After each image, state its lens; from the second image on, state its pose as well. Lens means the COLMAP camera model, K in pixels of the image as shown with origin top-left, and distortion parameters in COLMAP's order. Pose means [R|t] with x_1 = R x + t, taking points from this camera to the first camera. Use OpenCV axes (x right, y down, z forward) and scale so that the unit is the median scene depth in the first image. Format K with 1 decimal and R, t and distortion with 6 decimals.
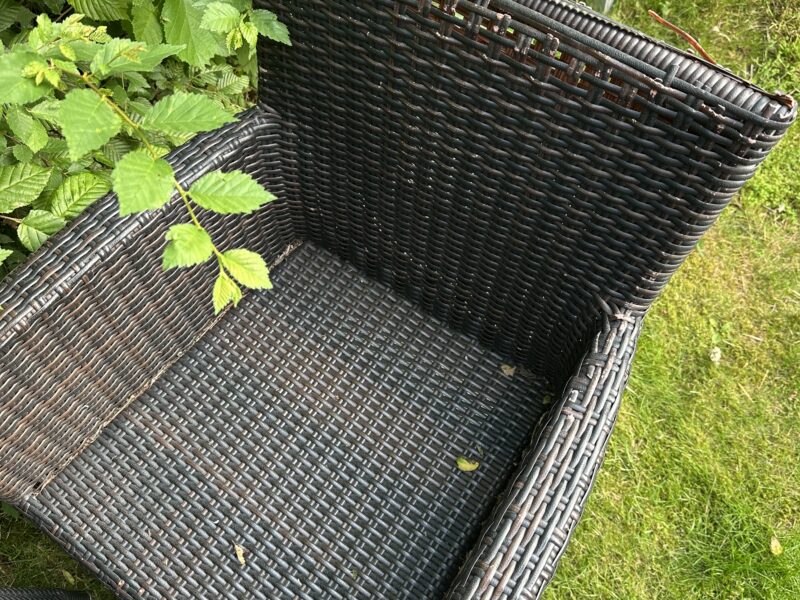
lens RADIAL K [[563.3, 0, 400.0], [0, 563.3, 300.0], [0, 0, 1]] dist [0.001267, -0.000093]
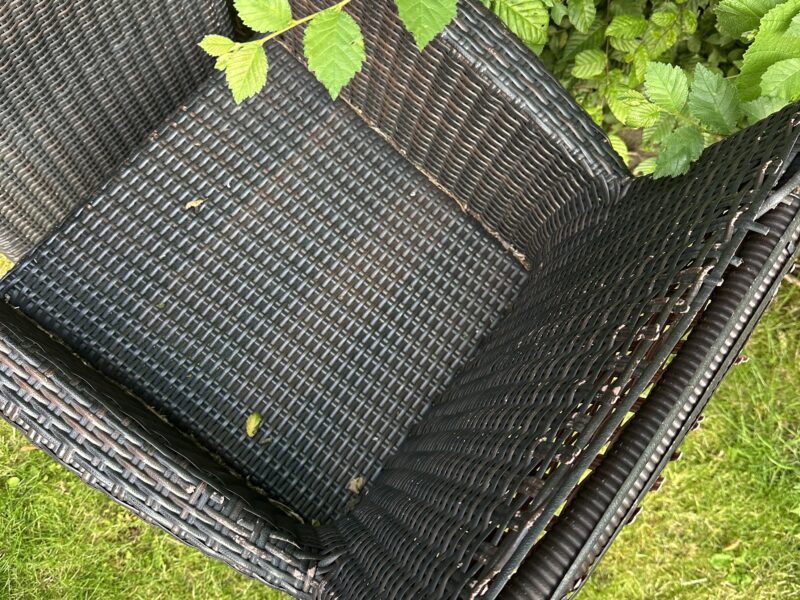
lens RADIAL K [[587.4, 0, 400.0], [0, 587.4, 300.0], [0, 0, 1]] dist [-0.035742, -0.002342]
pose [[-0.040083, 0.973080, -0.226954, 0.202351], [-0.957901, 0.027202, 0.285806, -0.368023], [0.284286, 0.228856, 0.931025, 0.165223]]
